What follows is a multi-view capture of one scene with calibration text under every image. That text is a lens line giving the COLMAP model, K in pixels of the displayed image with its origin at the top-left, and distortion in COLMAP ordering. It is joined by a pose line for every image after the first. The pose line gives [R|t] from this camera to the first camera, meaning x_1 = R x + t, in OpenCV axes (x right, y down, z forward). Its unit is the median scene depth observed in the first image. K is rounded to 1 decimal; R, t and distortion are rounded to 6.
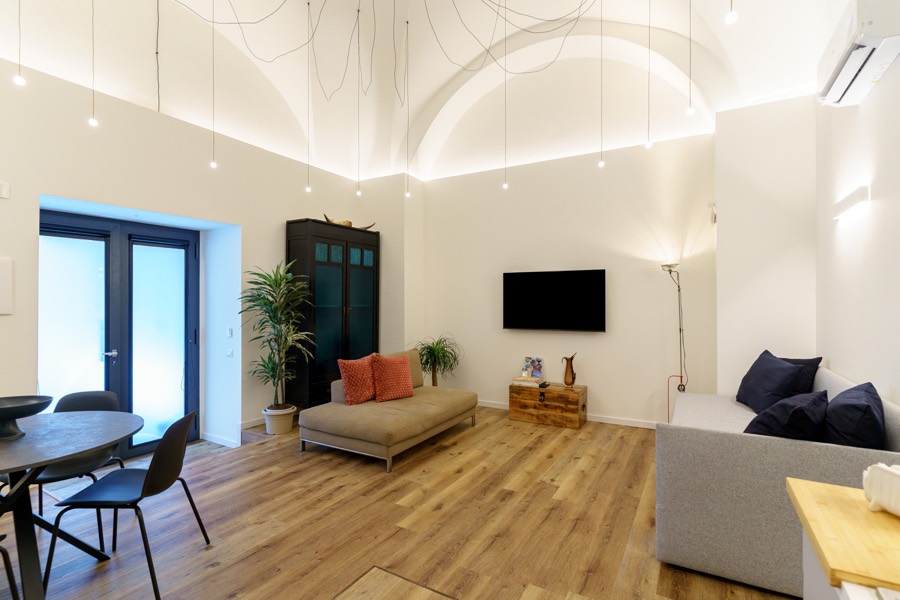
lens RADIAL K [[435.2, 0, 445.8], [0, 435.2, 301.2], [0, 0, 1]] dist [0.001754, 0.000013]
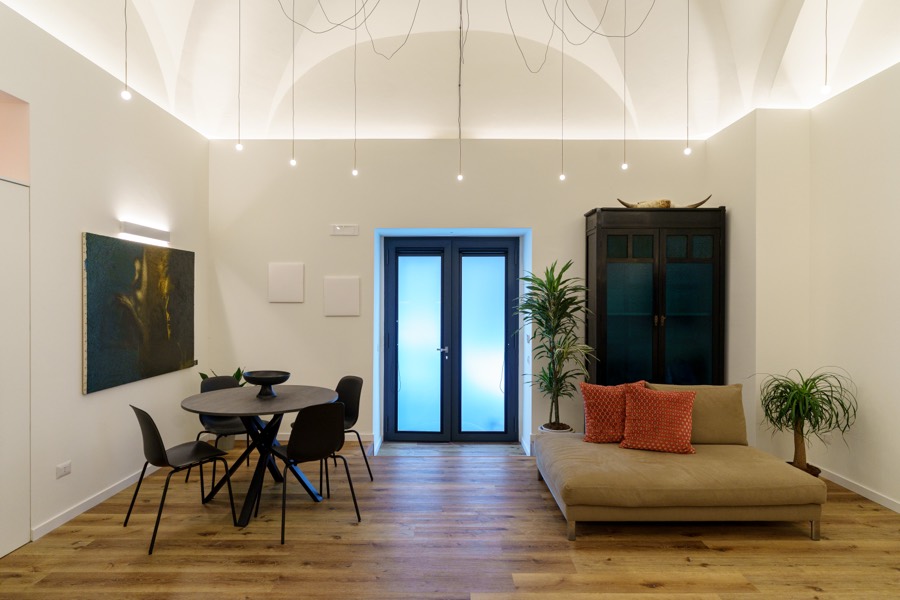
lens RADIAL K [[499.2, 0, 450.0], [0, 499.2, 300.0], [0, 0, 1]] dist [0.002877, 0.000719]
pose [[0.507458, 0.002795, -0.861672, 0.388886], [-0.001333, 0.999996, 0.002458, -0.018062], [0.861675, -0.000099, 0.507460, 0.292567]]
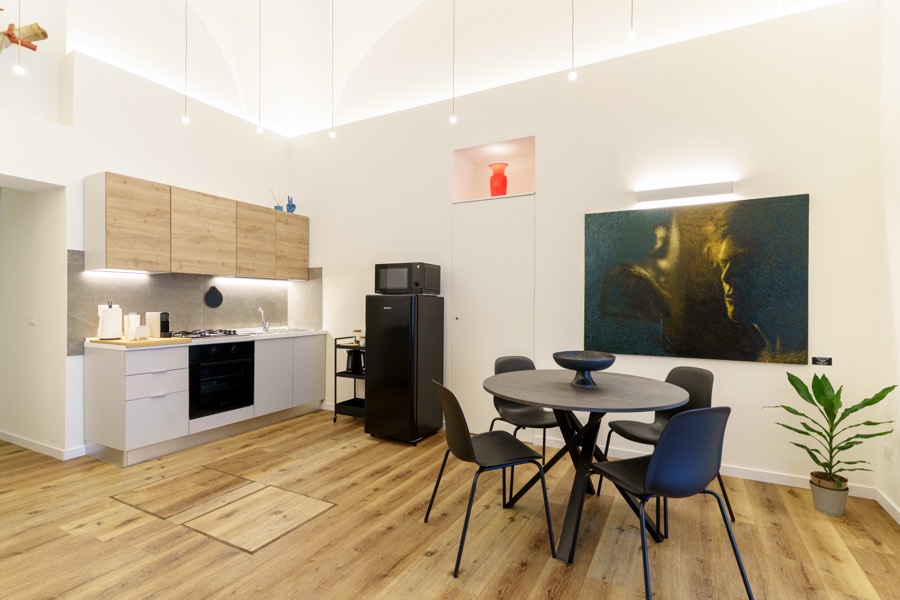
lens RADIAL K [[436.9, 0, 456.7], [0, 436.9, 303.6], [0, 0, 1]] dist [0.003868, -0.001048]
pose [[-0.998466, -0.003805, -0.055231, -0.268003], [-0.004051, 0.999982, 0.004347, 0.038674], [0.055214, 0.004564, -0.998464, 0.960504]]
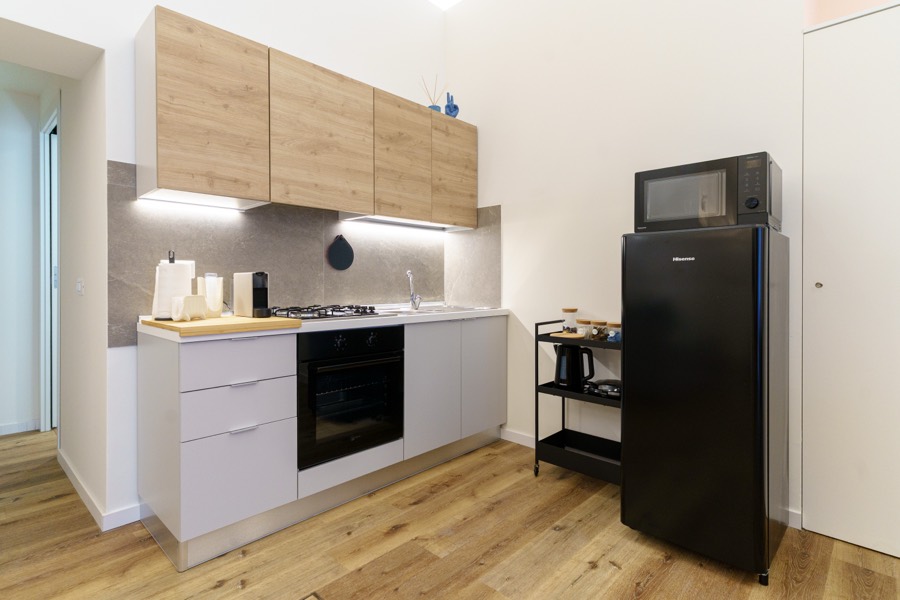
lens RADIAL K [[465.1, 0, 450.4], [0, 465.1, 282.5], [0, 0, 1]] dist [0.006424, 0.000424]
pose [[-0.973533, 0.001406, 0.228542, -0.080516], [0.002009, 0.999995, 0.002406, 0.069360], [-0.228538, 0.002802, -0.973531, 0.558035]]
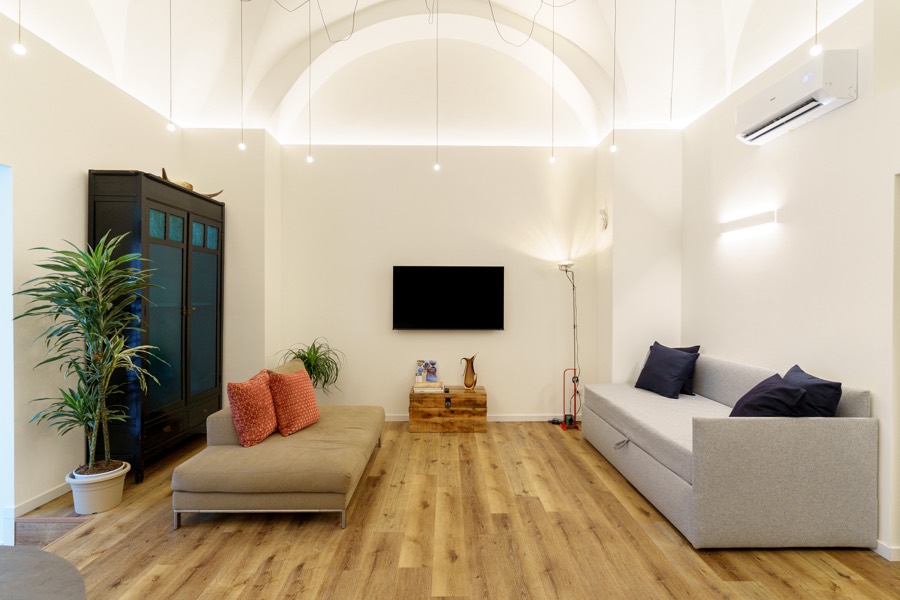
lens RADIAL K [[461.1, 0, 448.2], [0, 461.1, 302.1], [0, 0, 1]] dist [0.003667, 0.000103]
pose [[0.857237, -0.001899, 0.514919, -0.295419], [-0.005107, 0.999913, 0.012189, -0.004929], [-0.514897, -0.013078, 0.857152, 0.176659]]
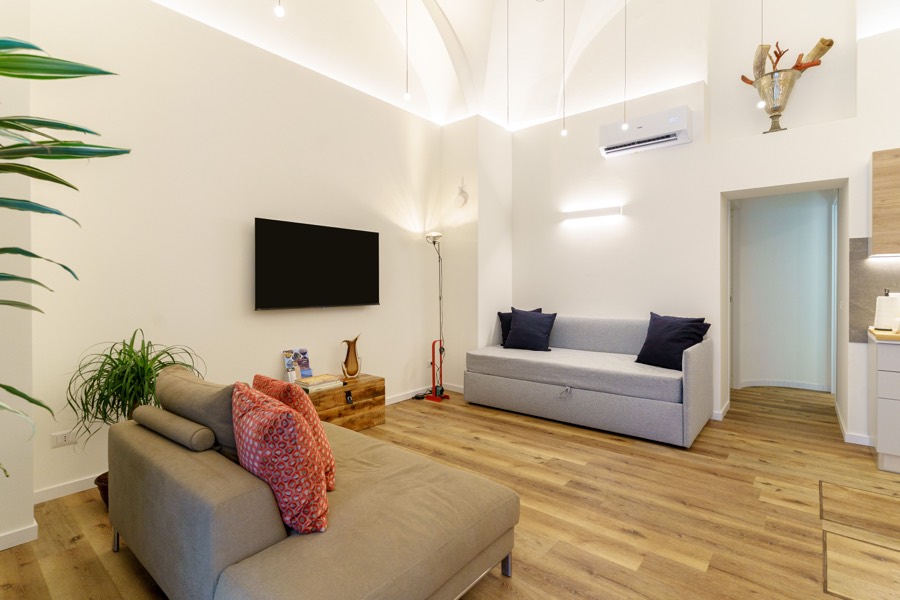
lens RADIAL K [[437.2, 0, 453.4], [0, 437.2, 289.6], [0, 0, 1]] dist [0.003266, 0.000015]
pose [[0.150157, -0.006239, 0.988642, -0.502892], [0.000402, 0.999980, 0.006249, 0.037010], [-0.988662, -0.000541, 0.150157, 0.756952]]
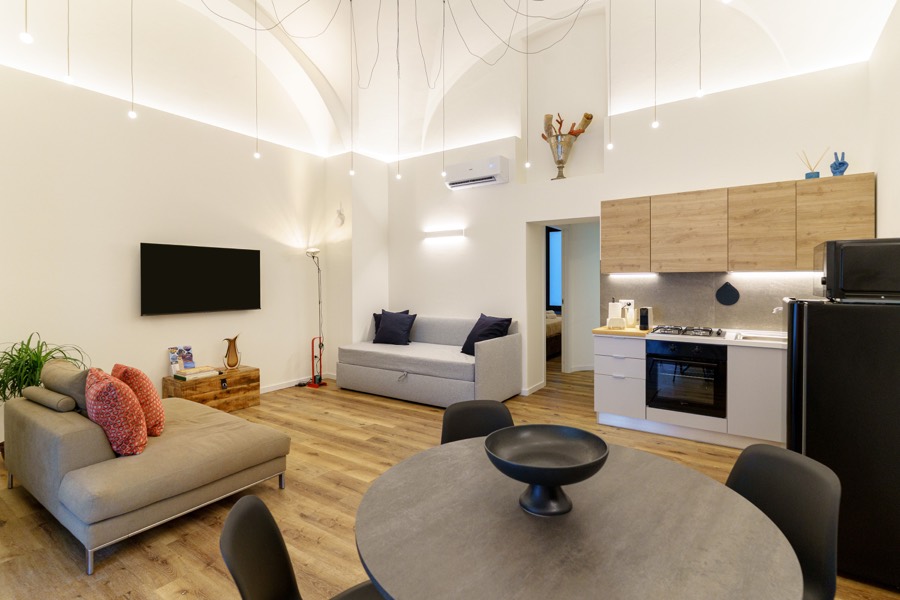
lens RADIAL K [[437.4, 0, 458.9], [0, 437.4, 286.0], [0, 0, 1]] dist [0.000364, -0.000266]
pose [[0.053080, -0.007695, 0.998561, -0.710530], [0.001166, 0.999970, 0.007643, 0.007440], [-0.998590, 0.000759, 0.053087, 0.481365]]
